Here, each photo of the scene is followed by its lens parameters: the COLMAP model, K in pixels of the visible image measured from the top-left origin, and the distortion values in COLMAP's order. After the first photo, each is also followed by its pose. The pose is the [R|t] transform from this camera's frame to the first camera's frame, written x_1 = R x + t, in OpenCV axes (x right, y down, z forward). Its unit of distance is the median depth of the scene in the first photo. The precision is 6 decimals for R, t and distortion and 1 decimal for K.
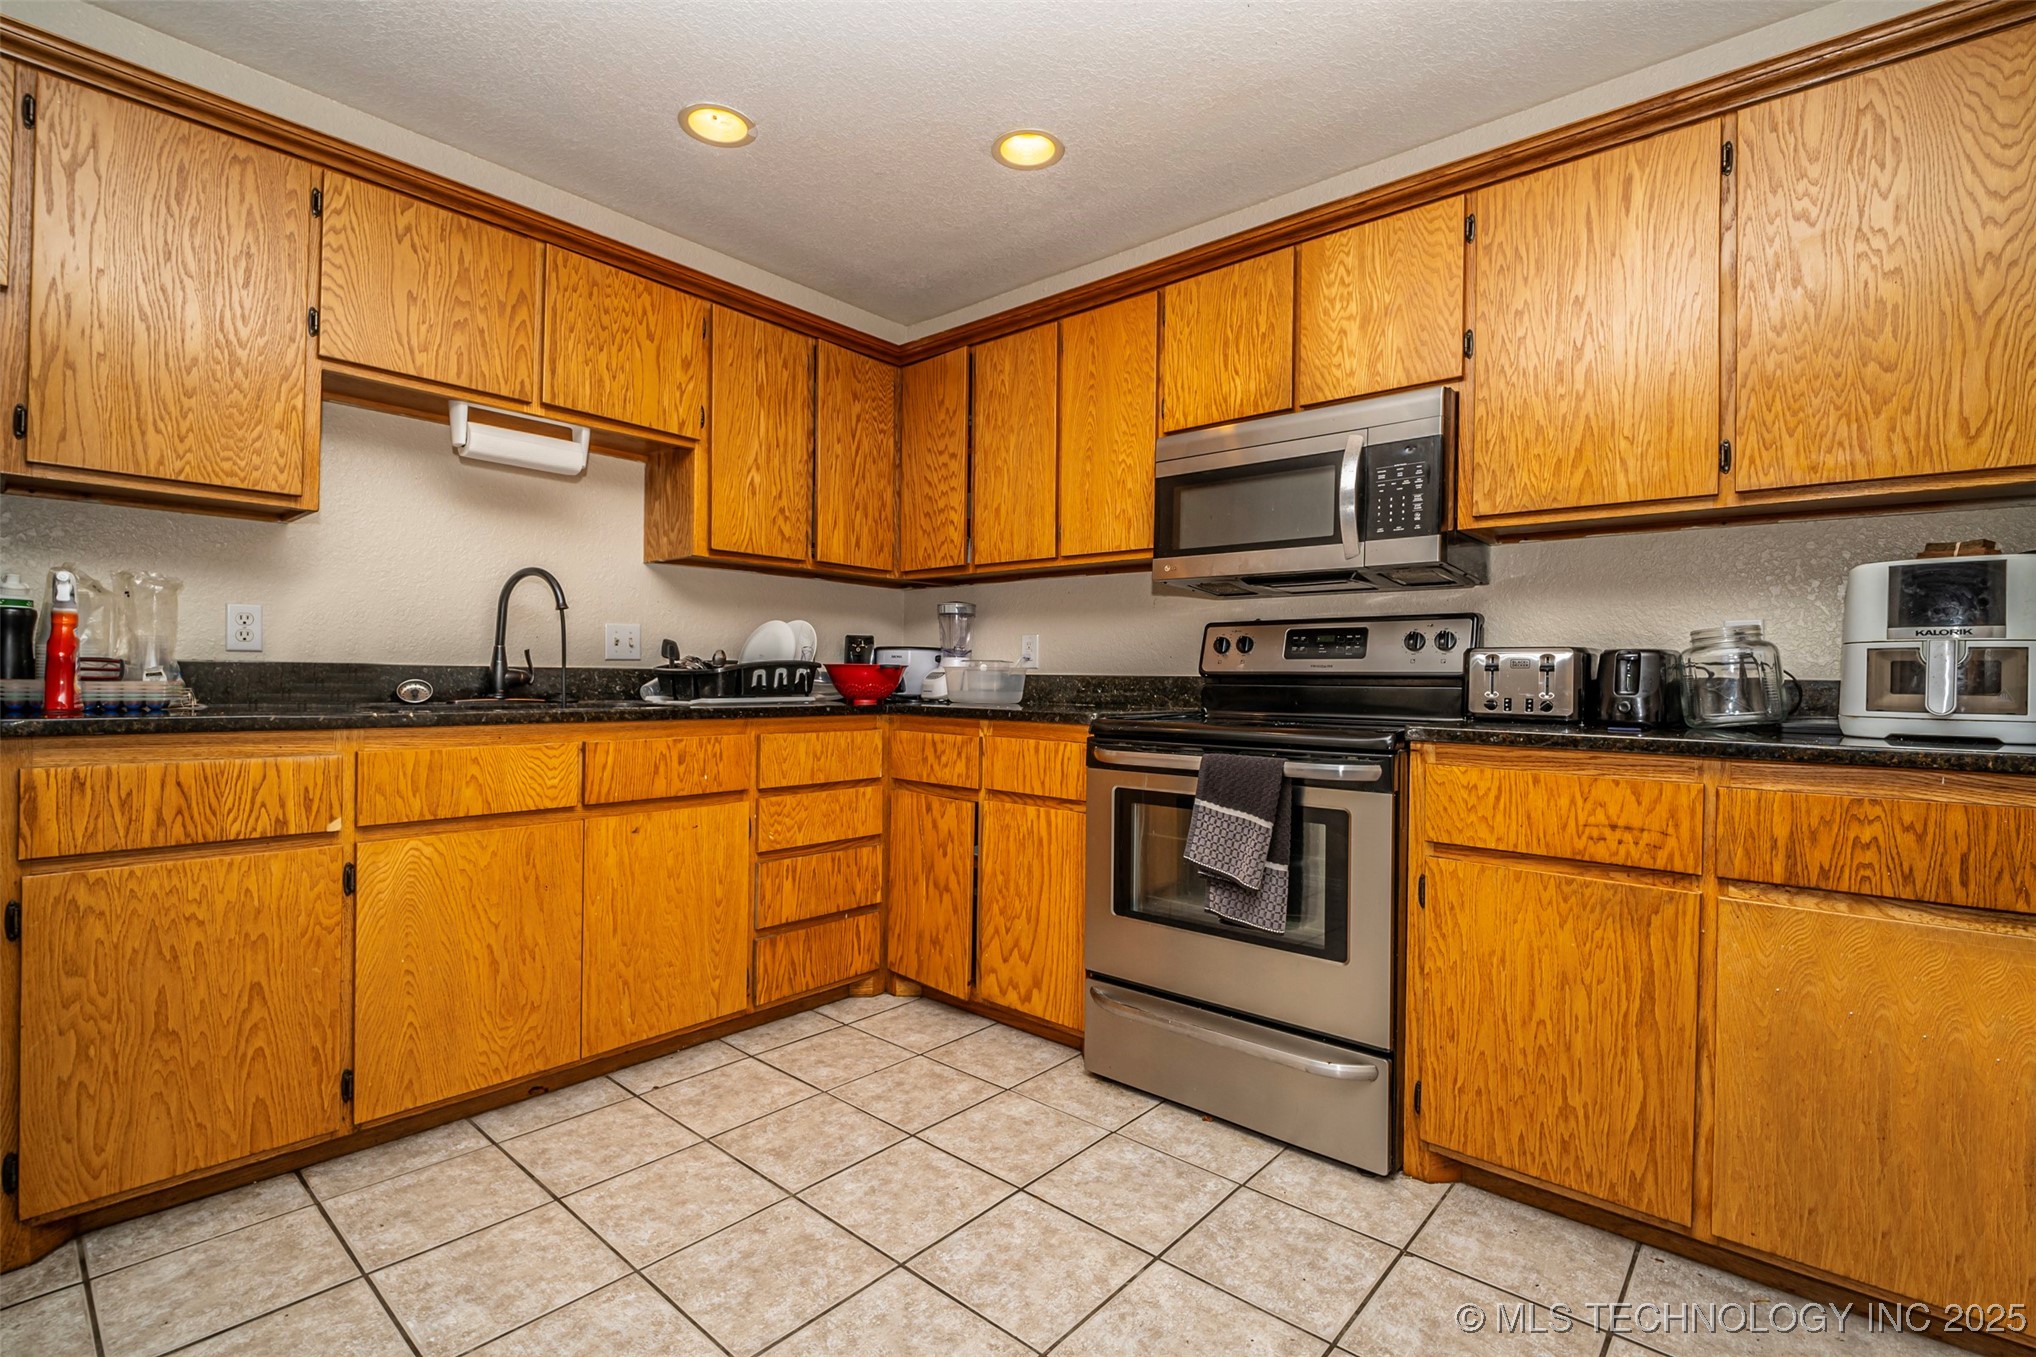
lens RADIAL K [[910.4, 0, 1022.5], [0, 910.4, 681.4], [0, 0, 1]] dist [-0.012515, -0.003436]
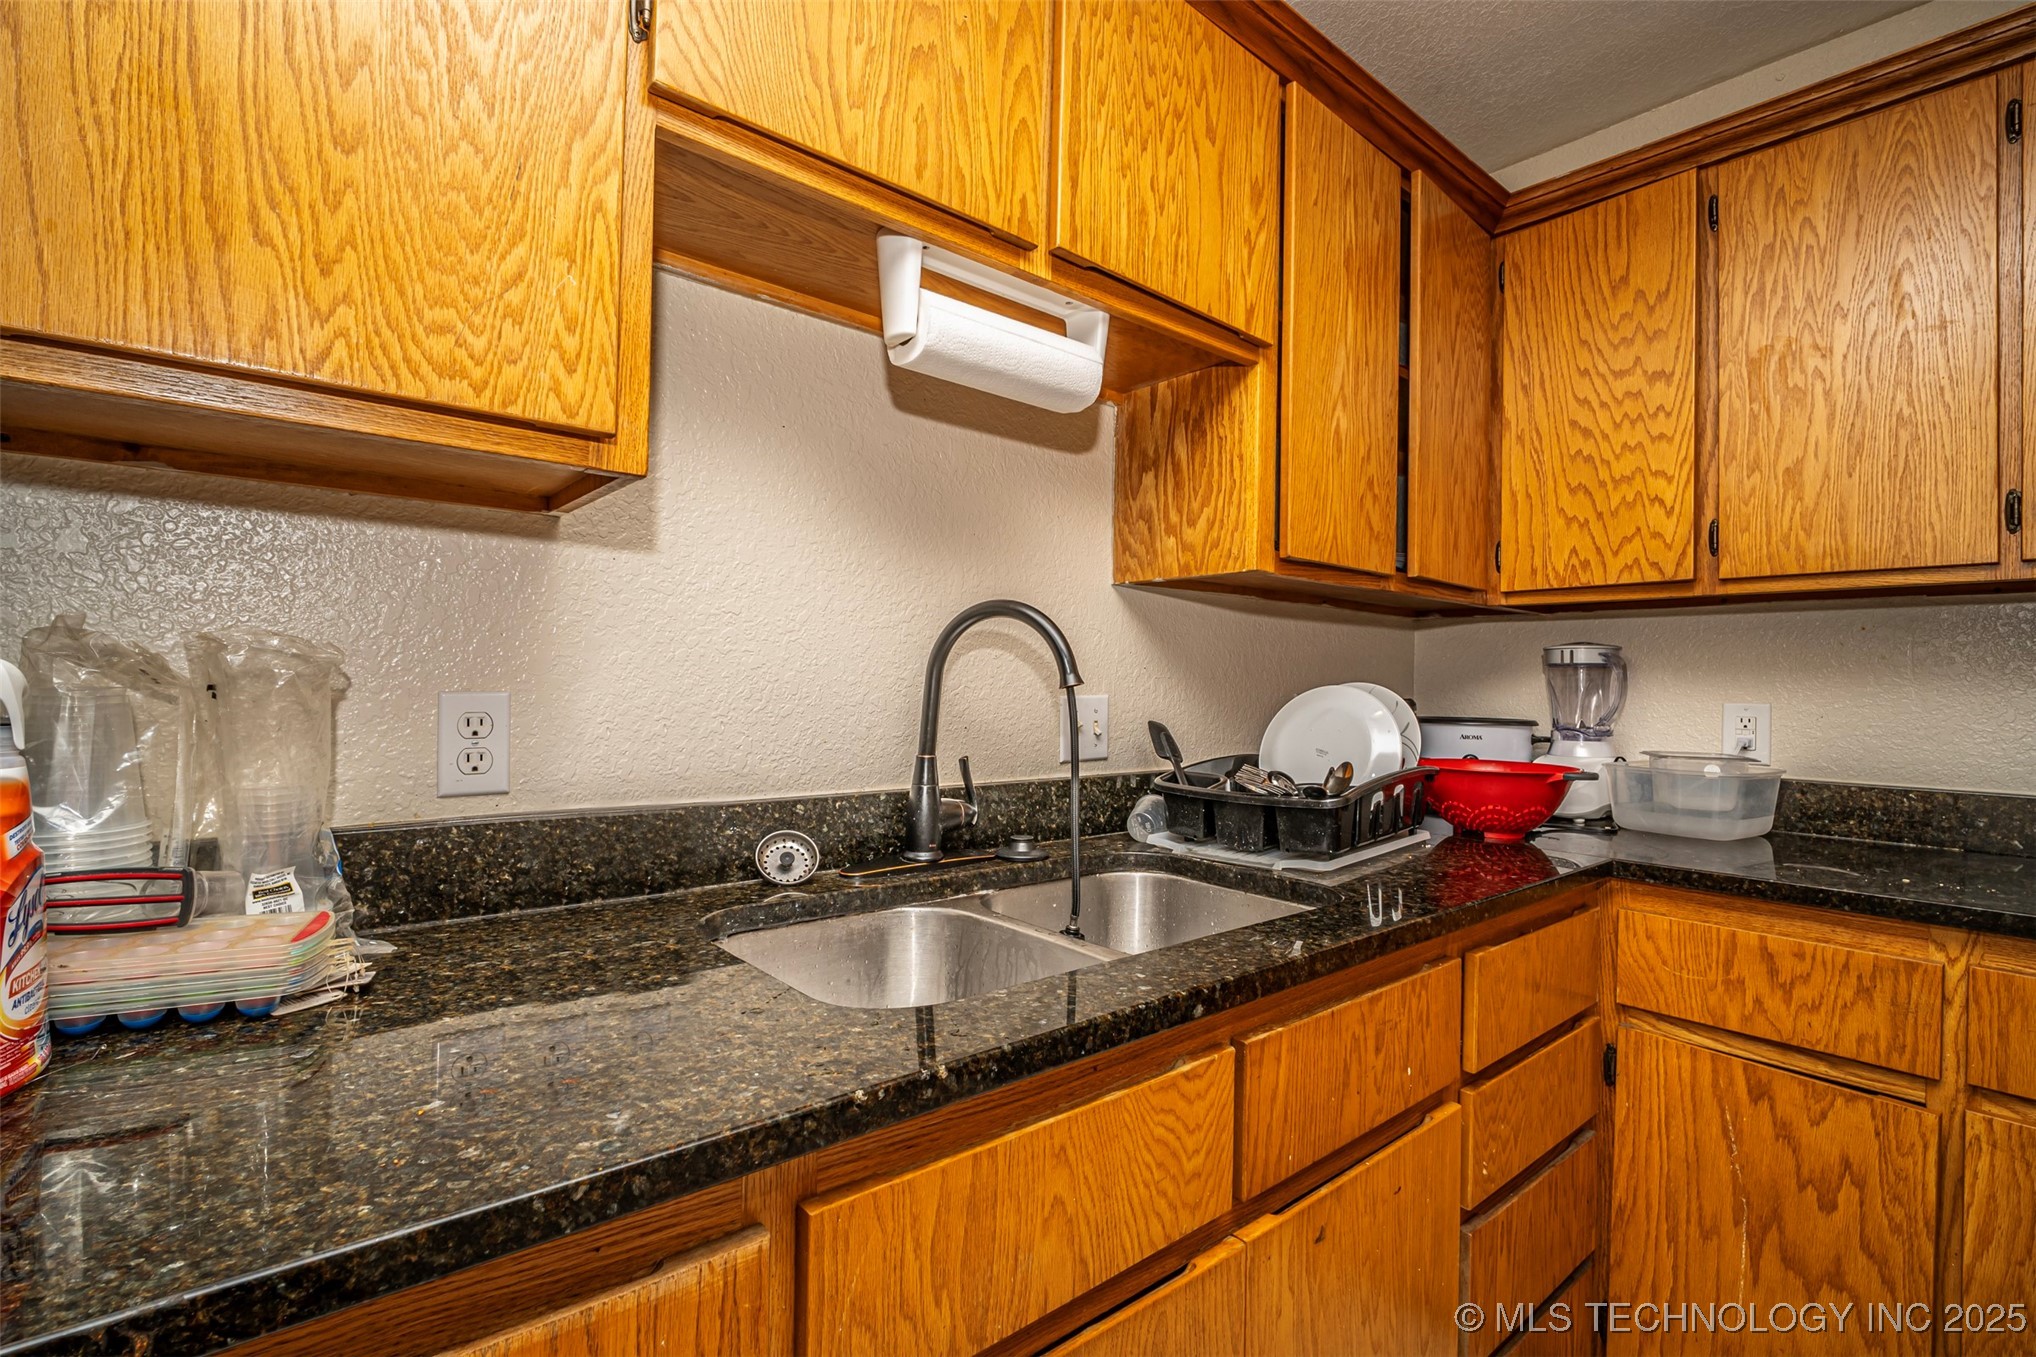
lens RADIAL K [[910.4, 0, 1015.5], [0, 910.4, 681.1], [0, 0, 1]] dist [-0.012515, -0.003436]
pose [[0.986609, 0.002226, -0.163089, -0.506755], [-0.003662, 0.999957, -0.008506, -0.087101], [0.163063, 0.008989, 0.986575, 0.577021]]
